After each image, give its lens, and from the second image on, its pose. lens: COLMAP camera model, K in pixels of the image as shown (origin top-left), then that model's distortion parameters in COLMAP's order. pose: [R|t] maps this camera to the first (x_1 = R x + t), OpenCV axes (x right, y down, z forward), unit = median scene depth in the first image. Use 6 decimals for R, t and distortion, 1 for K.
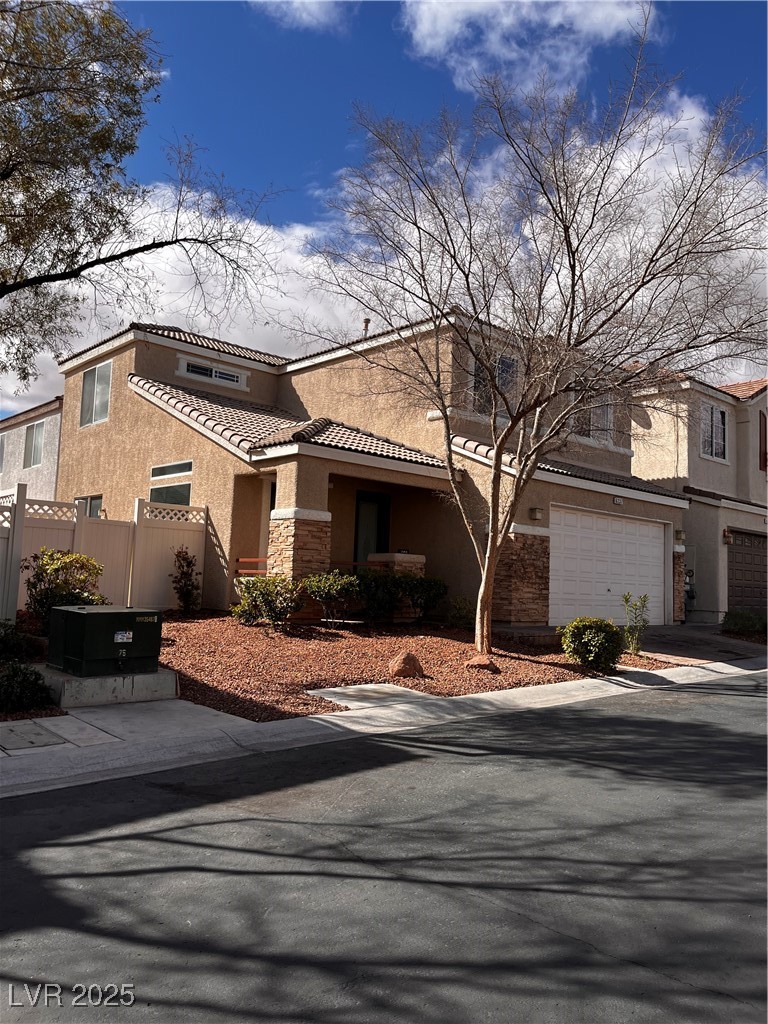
lens RADIAL K [[762.5, 0, 384.0], [0, 762.5, 512.0], [0, 0, 1]] dist [0.001716, 0.000364]
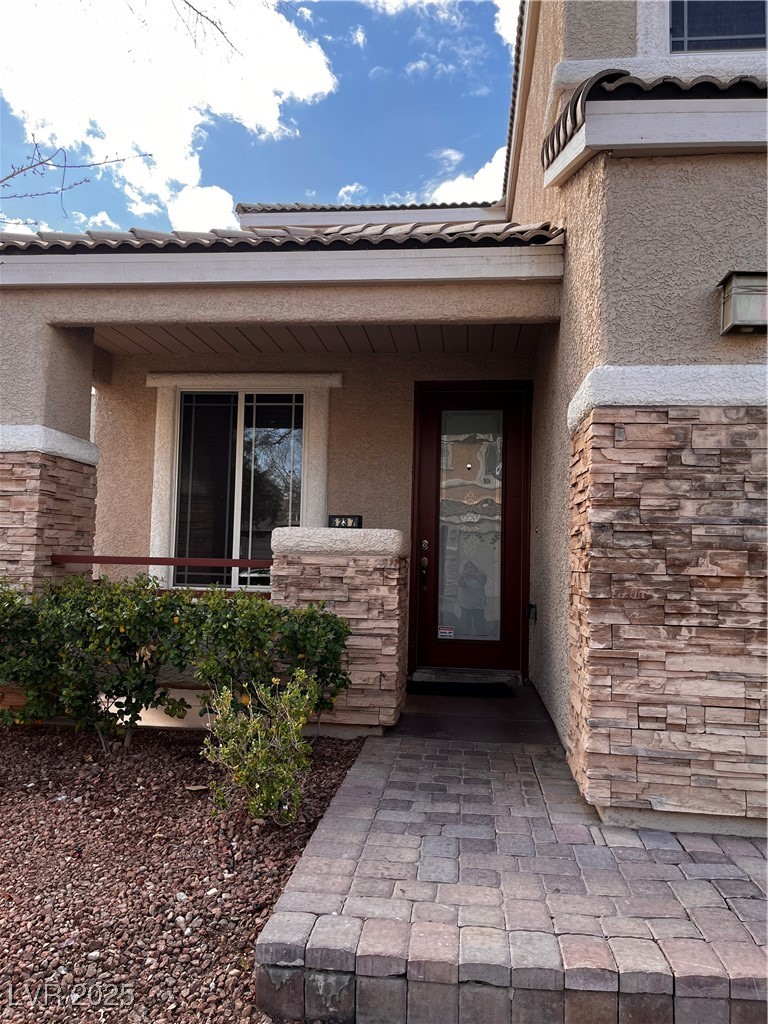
lens RADIAL K [[762.5, 0, 384.0], [0, 762.5, 512.0], [0, 0, 1]] dist [0.001716, 0.000364]
pose [[0.665379, -0.072325, -0.742994, 0.291032], [0.066007, 0.997097, -0.037948, 0.062228], [0.743582, -0.023793, 0.668221, 0.796491]]
